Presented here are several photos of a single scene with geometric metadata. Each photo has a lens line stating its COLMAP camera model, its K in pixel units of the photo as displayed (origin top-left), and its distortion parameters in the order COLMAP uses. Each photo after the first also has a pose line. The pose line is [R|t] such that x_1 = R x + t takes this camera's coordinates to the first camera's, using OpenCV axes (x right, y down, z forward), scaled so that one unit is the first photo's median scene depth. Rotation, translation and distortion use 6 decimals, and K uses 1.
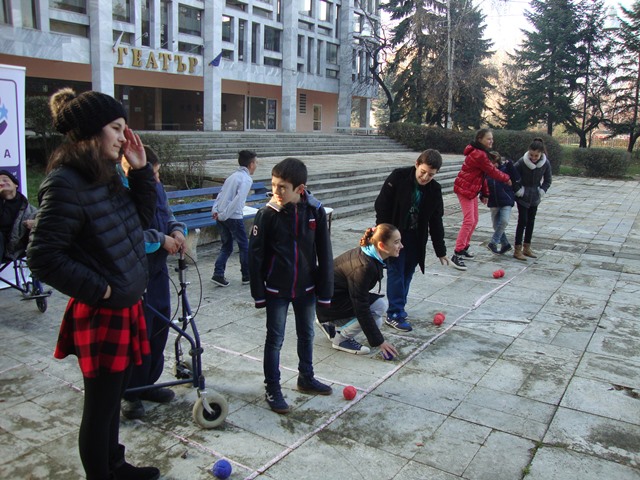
lens RADIAL K [[567.6, 0, 322.2], [0, 567.6, 238.9], [0, 0, 1]] dist [-0.217464, 0.216311]
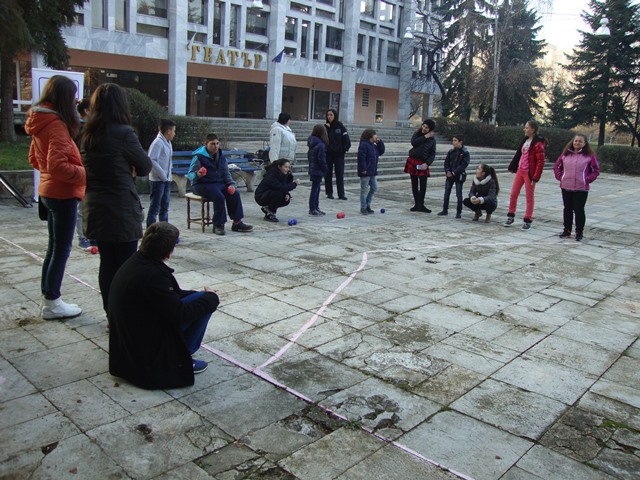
lens RADIAL K [[567.6, 0, 322.2], [0, 567.6, 238.9], [0, 0, 1]] dist [-0.217464, 0.216311]
pose [[0.986039, 0.058426, -0.155929, 0.116415], [-0.056669, 0.998270, 0.015694, 0.032594], [0.156576, -0.006638, 0.987644, -0.140120]]
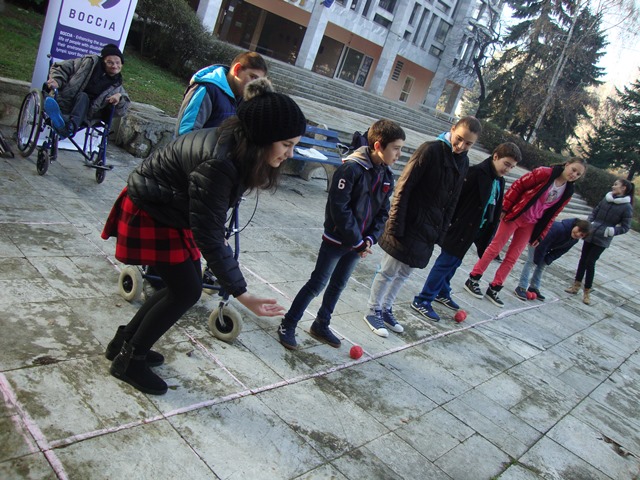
lens RADIAL K [[567.6, 0, 322.2], [0, 567.6, 238.9], [0, 0, 1]] dist [-0.217464, 0.216311]
pose [[0.941797, 0.330456, -0.061788, -0.002161], [-0.325250, 0.942137, 0.081183, 0.002151], [0.085040, -0.056361, 0.994782, -0.003484]]
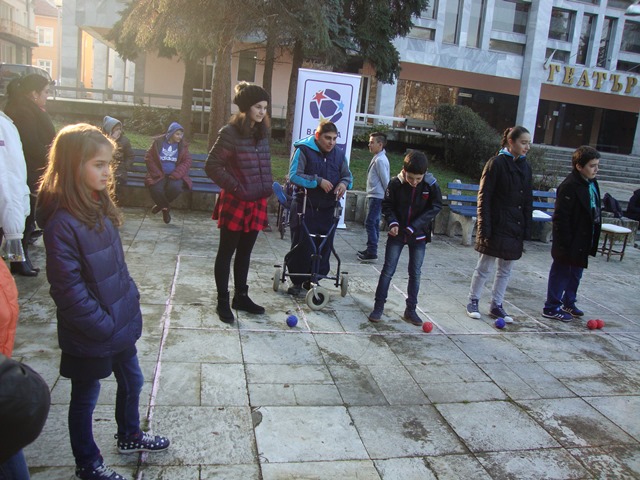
lens RADIAL K [[567.6, 0, 322.2], [0, 567.6, 238.9], [0, 0, 1]] dist [-0.217464, 0.216311]
pose [[0.696894, 0.190050, -0.691534, 0.106440], [-0.210149, 0.976038, 0.056461, 0.007826], [0.685694, 0.105978, 0.720134, -0.017594]]
